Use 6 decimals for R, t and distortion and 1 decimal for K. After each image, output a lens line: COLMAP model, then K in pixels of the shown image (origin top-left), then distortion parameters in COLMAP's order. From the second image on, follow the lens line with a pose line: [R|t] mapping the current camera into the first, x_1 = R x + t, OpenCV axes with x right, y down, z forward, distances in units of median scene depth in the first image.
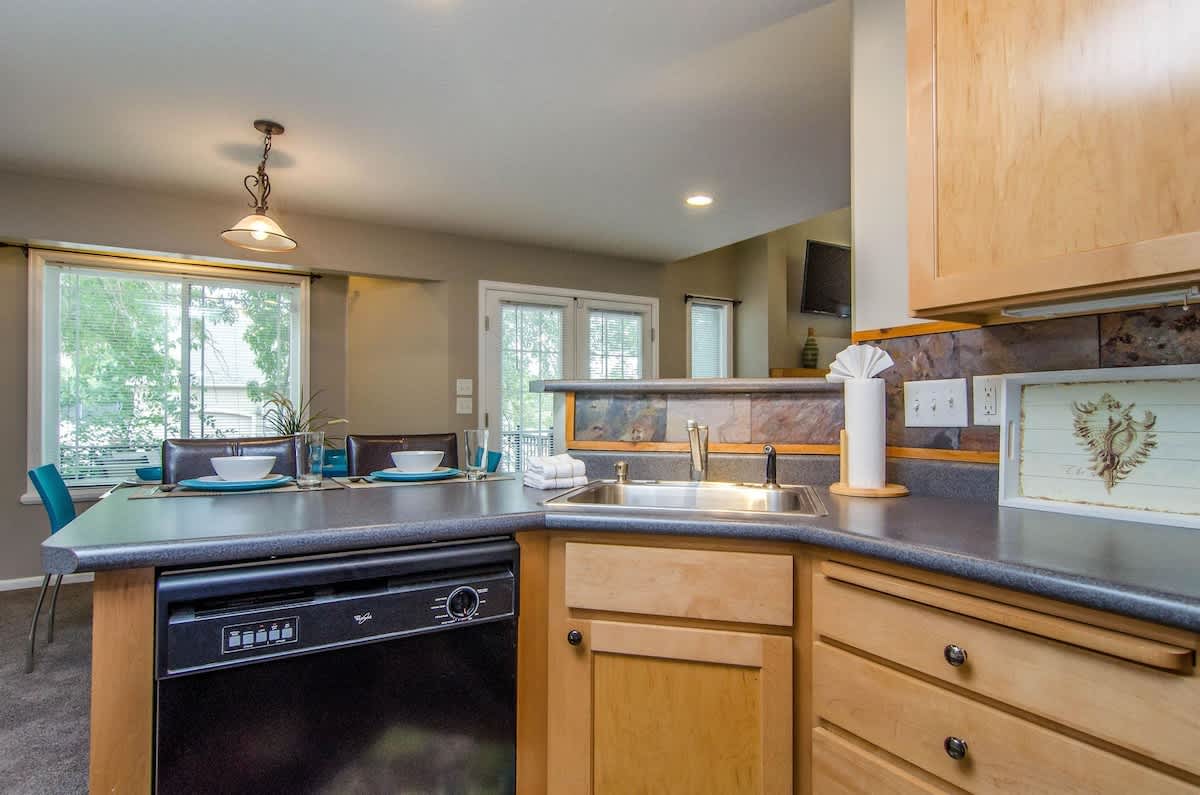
lens RADIAL K [[647.0, 0, 605.7], [0, 647.0, 401.5], [0, 0, 1]] dist [-0.006533, 0.000463]
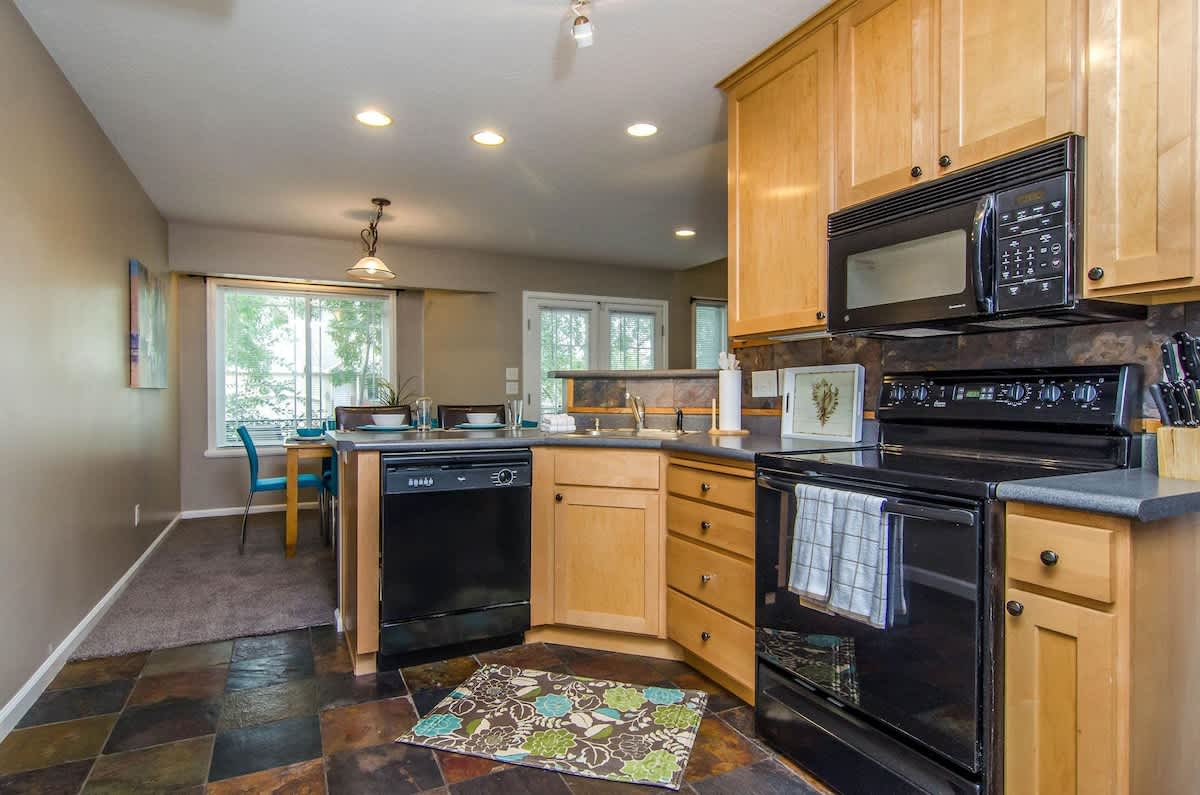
lens RADIAL K [[647.0, 0, 604.6], [0, 647.0, 395.4], [0, 0, 1]] dist [-0.006533, 0.000463]
pose [[0.996761, -0.000519, -0.080421, 0.173776], [0.001699, 0.999892, 0.014603, 0.006095], [0.080405, -0.014692, 0.996654, -0.688534]]
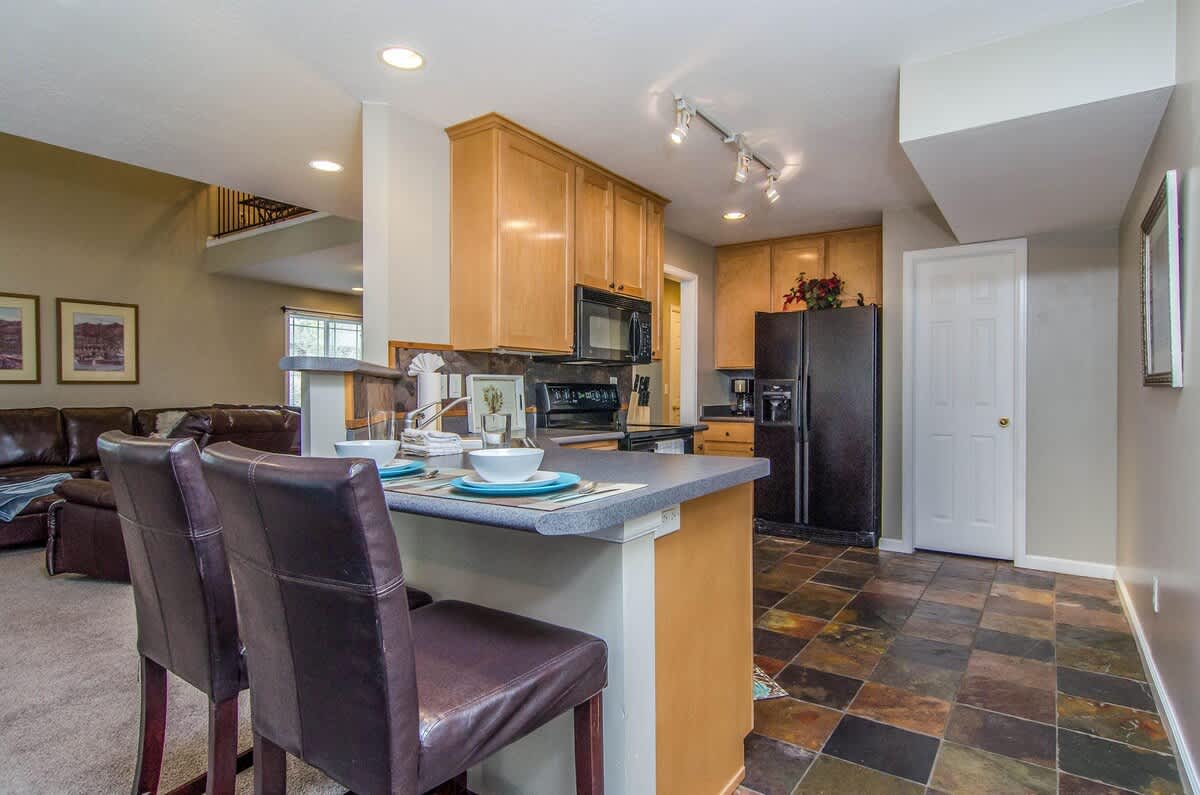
lens RADIAL K [[647.0, 0, 609.1], [0, 647.0, 398.6], [0, 0, 1]] dist [-0.006533, 0.000463]
pose [[-0.416941, -0.008427, 0.908894, -1.176051], [-0.012376, 0.999917, 0.003594, 0.019819], [-0.908849, -0.009750, -0.417011, 1.089398]]
